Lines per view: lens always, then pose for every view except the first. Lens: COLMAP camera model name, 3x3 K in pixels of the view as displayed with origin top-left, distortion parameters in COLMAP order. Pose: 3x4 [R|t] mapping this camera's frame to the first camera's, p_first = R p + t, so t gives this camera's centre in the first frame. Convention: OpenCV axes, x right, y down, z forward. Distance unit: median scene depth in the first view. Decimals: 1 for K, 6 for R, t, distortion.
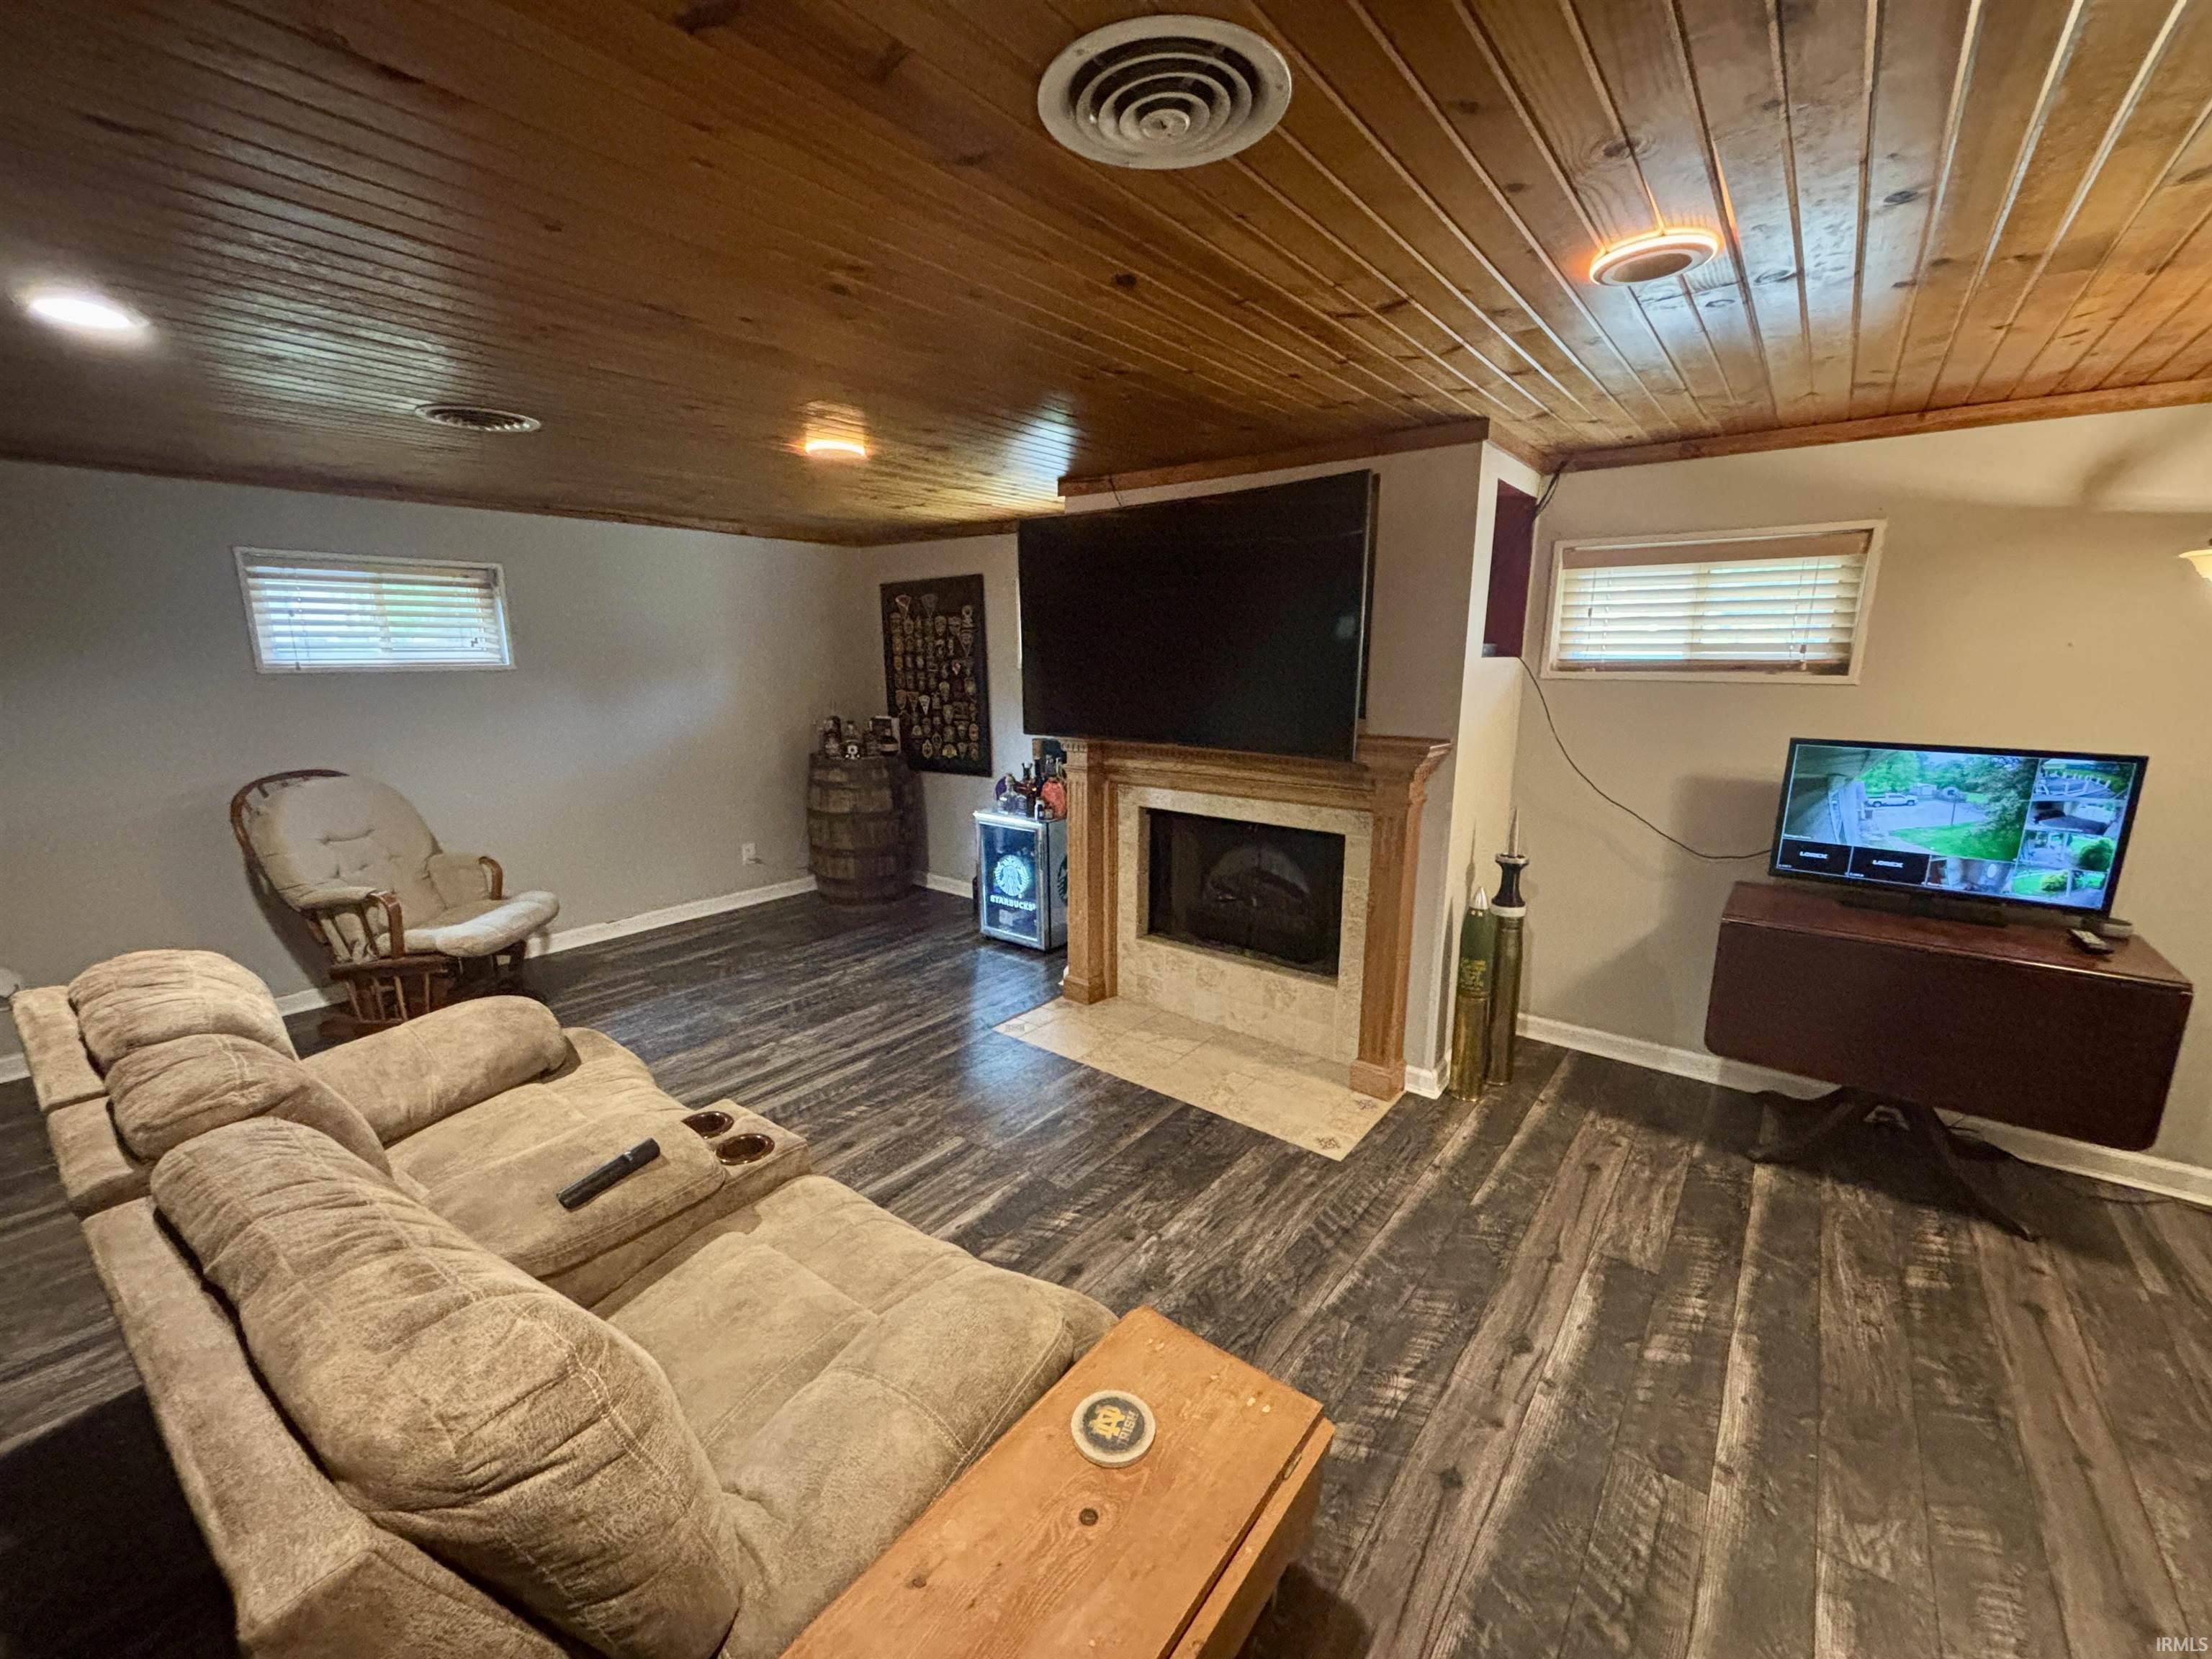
lens RADIAL K [[891.1, 0, 1106.4], [0, 891.1, 826.9], [0, 0, 1]] dist [0.004219, -0.000073]
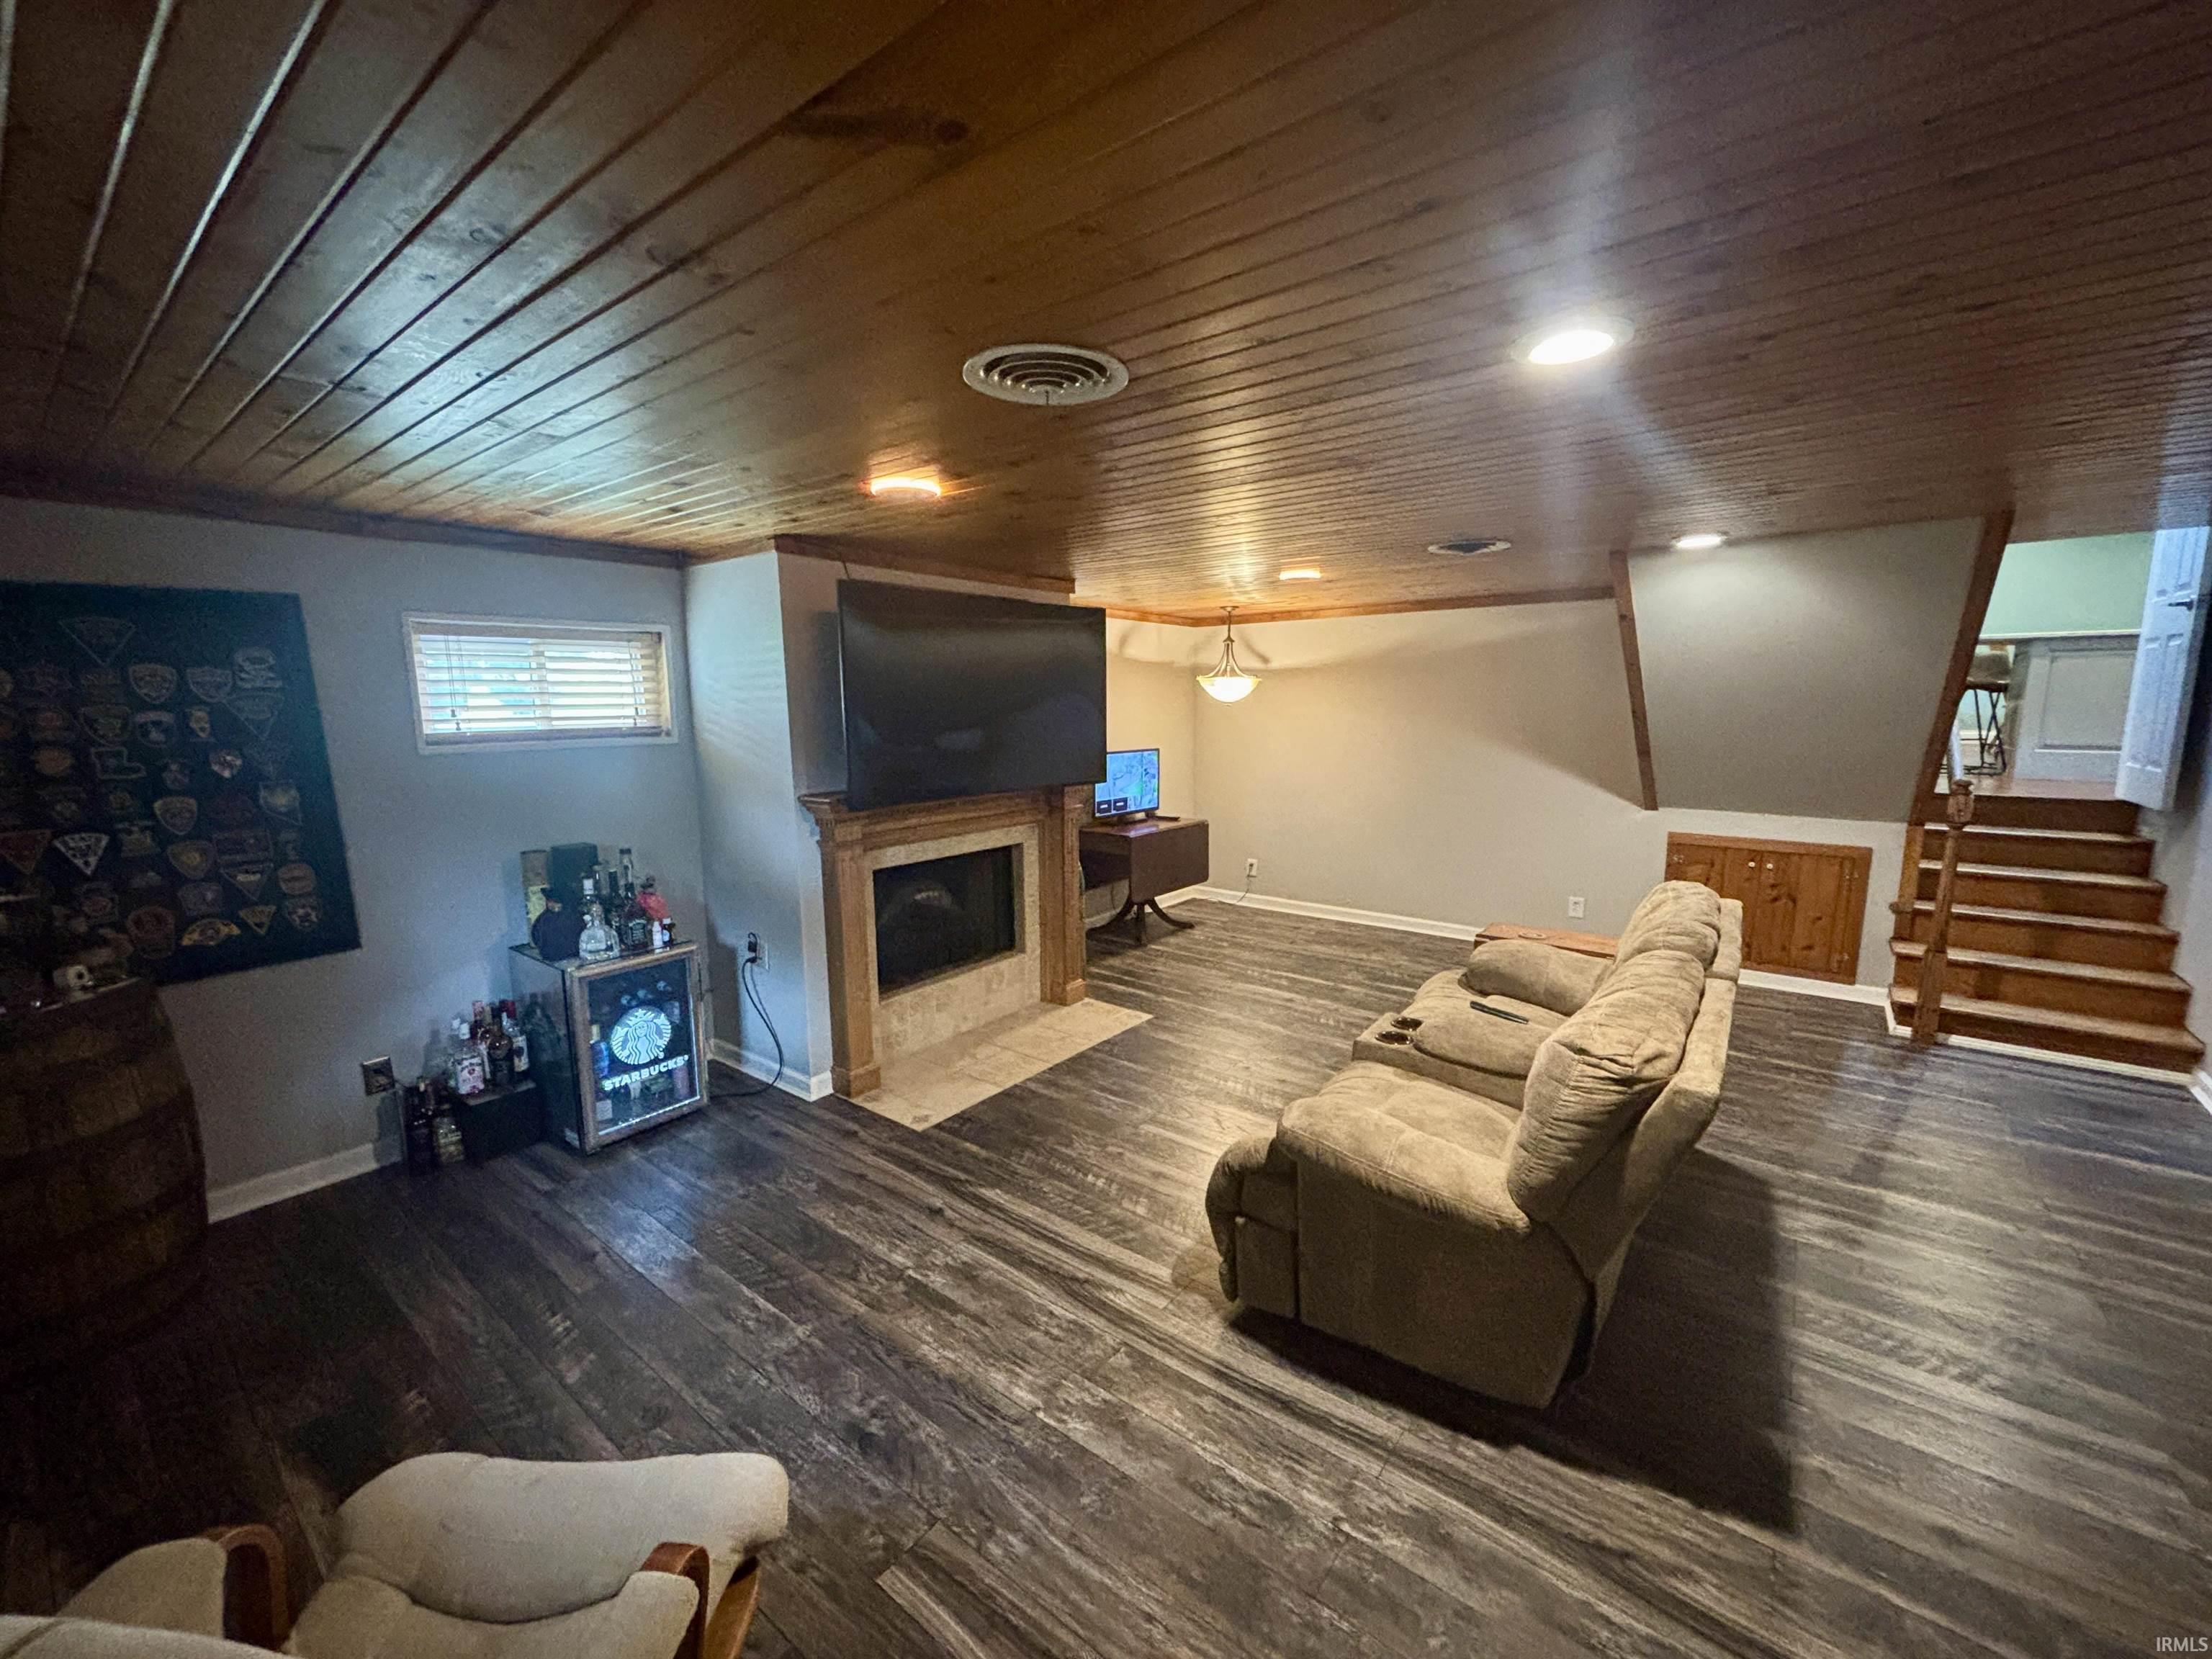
lens RADIAL K [[891.1, 0, 1104.4], [0, 891.1, 838.5], [0, 0, 1]] dist [0.004219, -0.000073]
pose [[-0.008168, -0.155065, 0.987870, -1.085358], [0.203487, 0.966975, 0.153468, -0.181340], [-0.979044, 0.202272, 0.023656, 0.800845]]
